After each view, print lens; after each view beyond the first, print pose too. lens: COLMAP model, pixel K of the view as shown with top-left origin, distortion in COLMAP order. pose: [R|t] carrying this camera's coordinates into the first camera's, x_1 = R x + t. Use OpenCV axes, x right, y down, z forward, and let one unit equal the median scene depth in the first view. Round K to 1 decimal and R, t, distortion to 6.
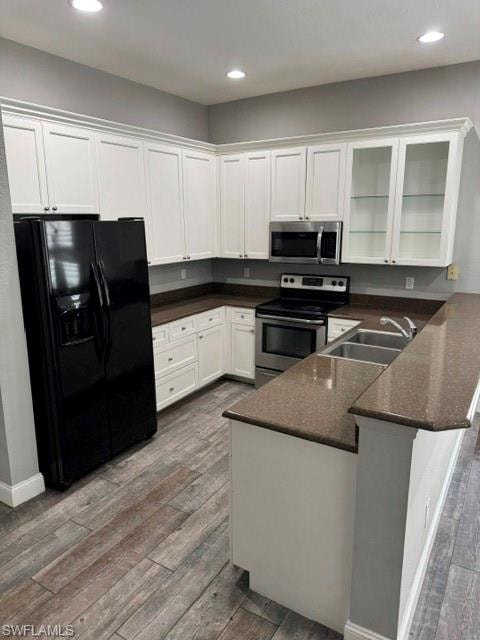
lens RADIAL K [[454.6, 0, 240.2], [0, 454.6, 319.1], [0, 0, 1]] dist [0.015596, -0.021345]
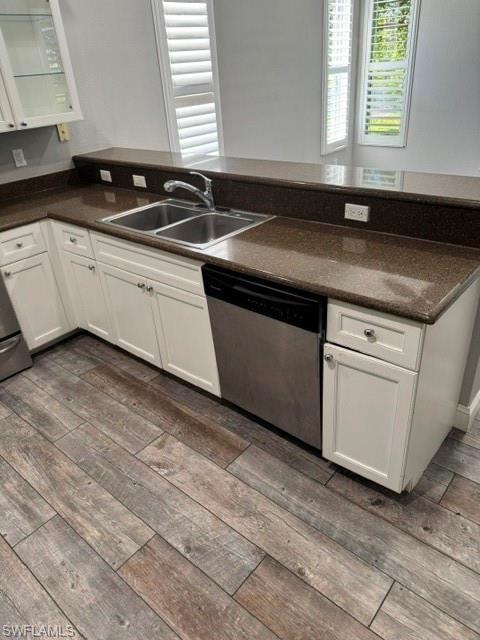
lens RADIAL K [[454.6, 0, 239.1], [0, 454.6, 320.7], [0, 0, 1]] dist [0.015596, -0.021345]
pose [[0.166393, -0.491465, 0.854854, -0.489247], [0.294397, 0.852160, 0.432613, -0.111730], [-0.941087, 0.179683, 0.286479, 0.818774]]
